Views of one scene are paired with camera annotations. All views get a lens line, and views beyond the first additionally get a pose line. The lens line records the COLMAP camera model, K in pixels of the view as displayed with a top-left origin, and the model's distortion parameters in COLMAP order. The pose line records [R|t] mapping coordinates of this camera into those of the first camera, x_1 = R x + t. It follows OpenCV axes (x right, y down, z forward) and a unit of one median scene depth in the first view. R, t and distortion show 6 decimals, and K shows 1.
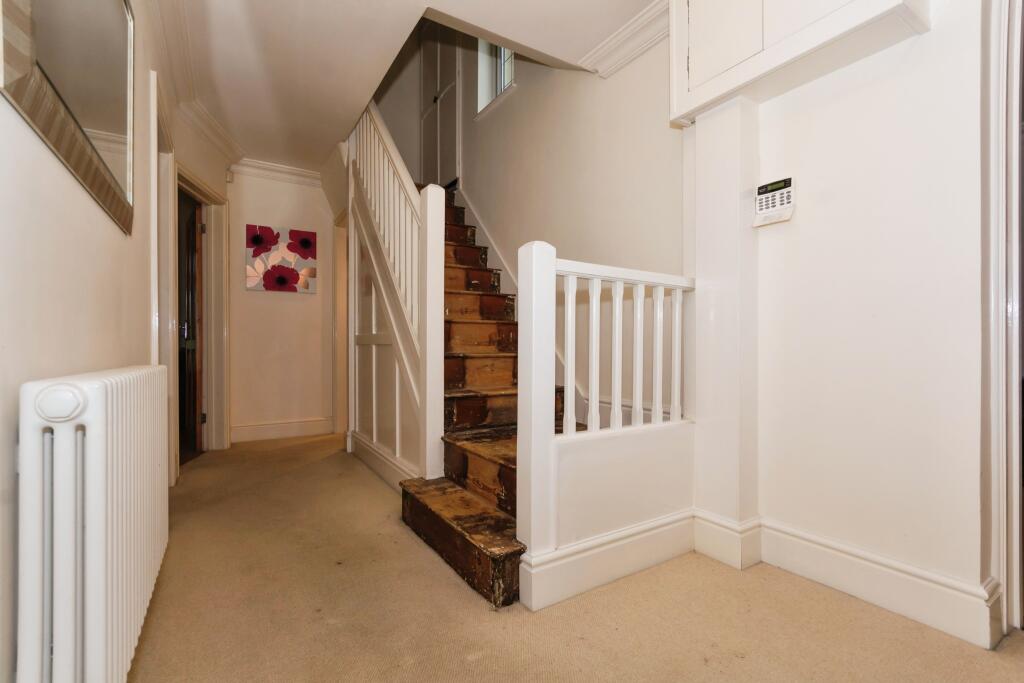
lens RADIAL K [[458.7, 0, 512.6], [0, 458.7, 343.5], [0, 0, 1]] dist [0.000877, 0.002454]
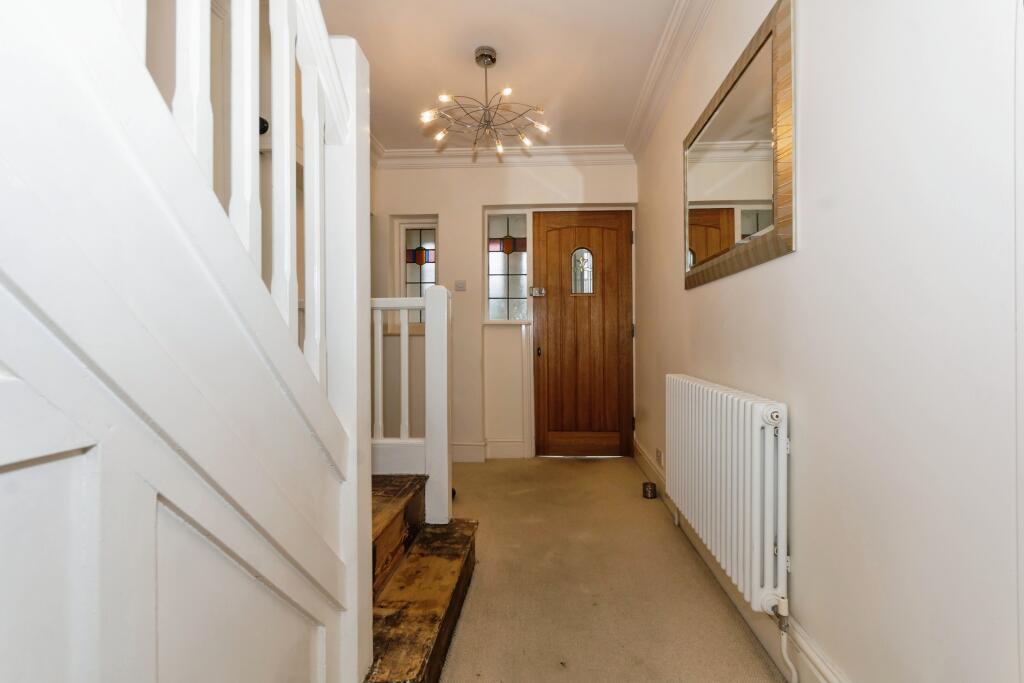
lens RADIAL K [[458.7, 0, 514.0], [0, 458.7, 344.6], [0, 0, 1]] dist [0.000877, 0.002454]
pose [[-0.808081, 0.004782, 0.589052, -0.737522], [0.005109, 0.999986, -0.001110, -0.046173], [-0.589050, 0.002112, -0.808094, 1.612072]]
